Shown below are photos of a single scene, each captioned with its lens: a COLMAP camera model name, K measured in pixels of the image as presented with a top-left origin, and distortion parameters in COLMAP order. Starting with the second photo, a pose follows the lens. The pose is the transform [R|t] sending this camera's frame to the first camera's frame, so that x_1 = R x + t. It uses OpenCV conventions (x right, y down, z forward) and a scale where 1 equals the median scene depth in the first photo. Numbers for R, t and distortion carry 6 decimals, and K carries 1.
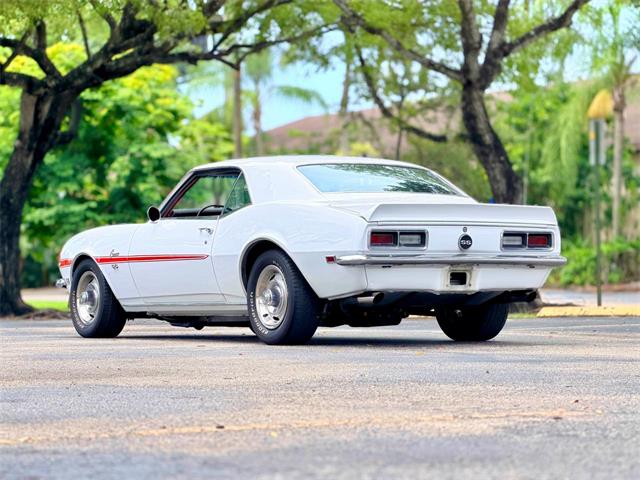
lens RADIAL K [[1979.5, 0, 320.0], [0, 1979.5, 240.0], [0, 0, 1]] dist [0.167873, 1.868331]
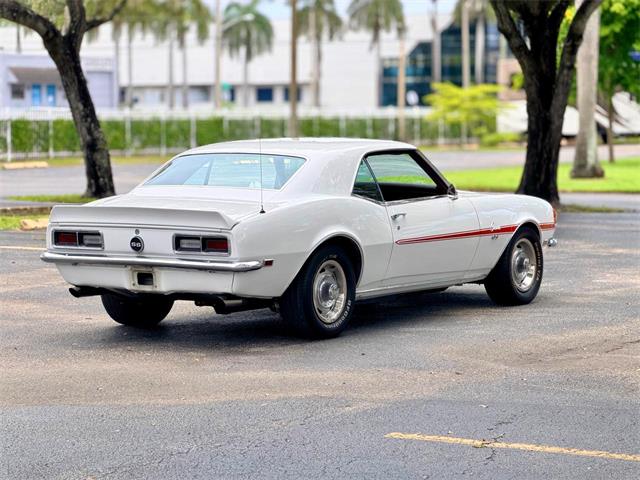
lens RADIAL K [[1979.5, 0, 320.0], [0, 1979.5, 240.0], [0, 0, 1]] dist [0.167873, 1.868331]
pose [[0.431976, 0.065971, -0.899469, 0.897132], [0.026436, 0.995966, 0.085744, -0.074869], [0.901498, -0.060818, 0.428489, 0.569689]]
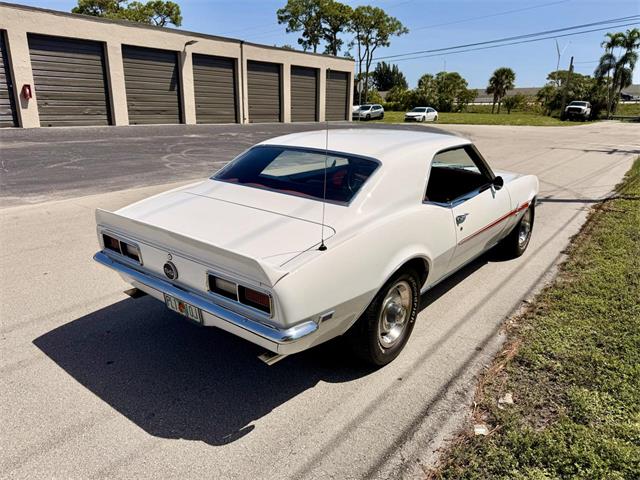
lens RADIAL K [[461.7, 0, 320.0], [0, 461.7, 240.0], [0, 0, 1]] dist [0.005207, 0.000321]
pose [[0.351359, 0.288871, -0.890562, 0.232409], [-0.002006, 0.951440, 0.307827, -0.062719], [0.936239, -0.106372, 0.334877, 0.871156]]
